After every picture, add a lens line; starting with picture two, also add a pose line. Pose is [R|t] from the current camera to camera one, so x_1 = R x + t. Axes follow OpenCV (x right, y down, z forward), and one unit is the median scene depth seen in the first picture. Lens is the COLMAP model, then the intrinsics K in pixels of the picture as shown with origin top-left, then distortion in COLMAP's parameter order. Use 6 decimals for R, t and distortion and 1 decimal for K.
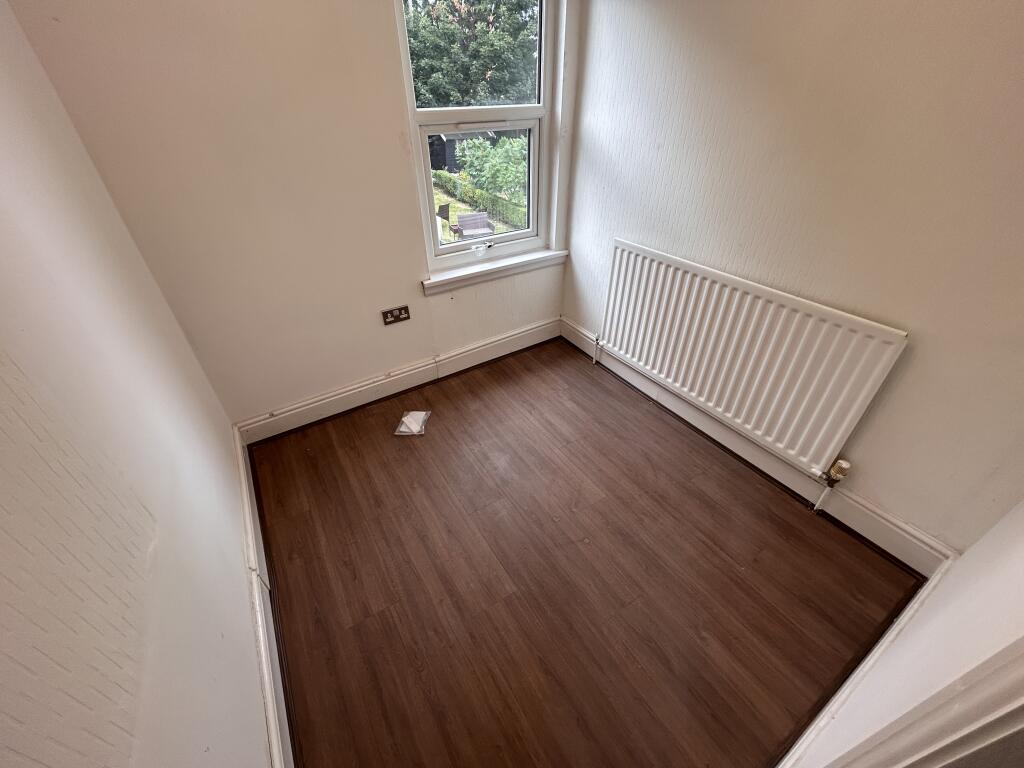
lens RADIAL K [[413.5, 0, 516.5], [0, 413.5, 386.5], [0, 0, 1]] dist [-0.003719, 0.000625]
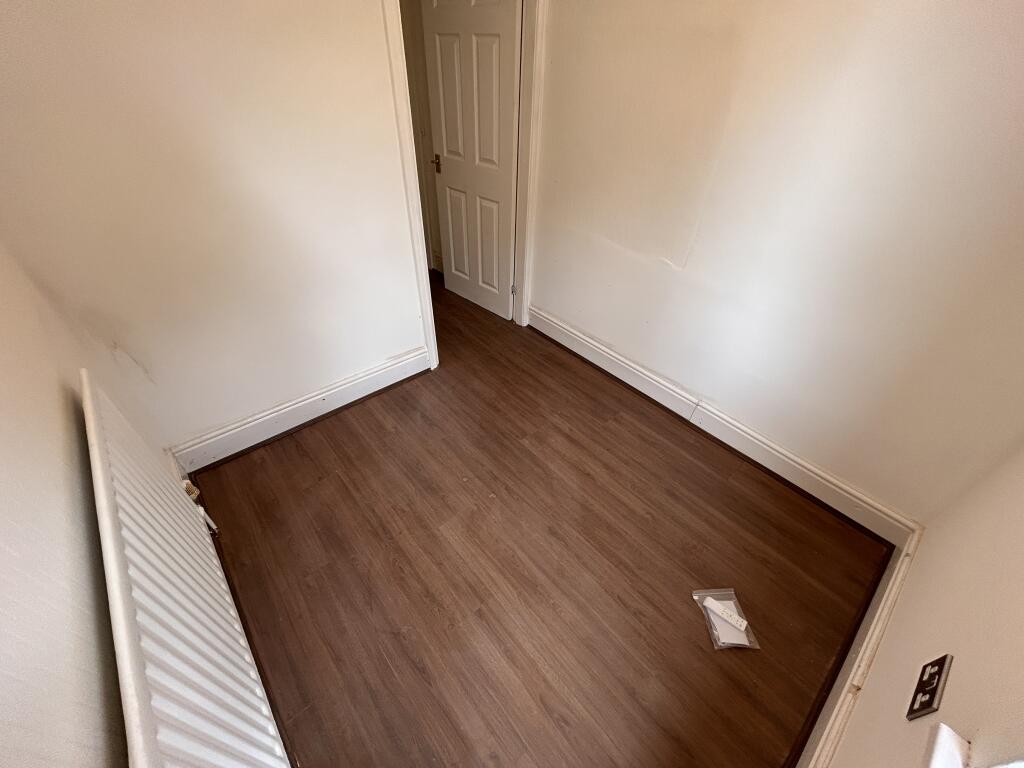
lens RADIAL K [[413.5, 0, 509.9], [0, 413.5, 386.8], [0, 0, 1]] dist [-0.003719, 0.000625]
pose [[-0.990409, 0.080956, -0.111968, 0.141000], [-0.087615, 0.258630, 0.961995, -0.709184], [0.106837, 0.962578, -0.249057, 0.959061]]
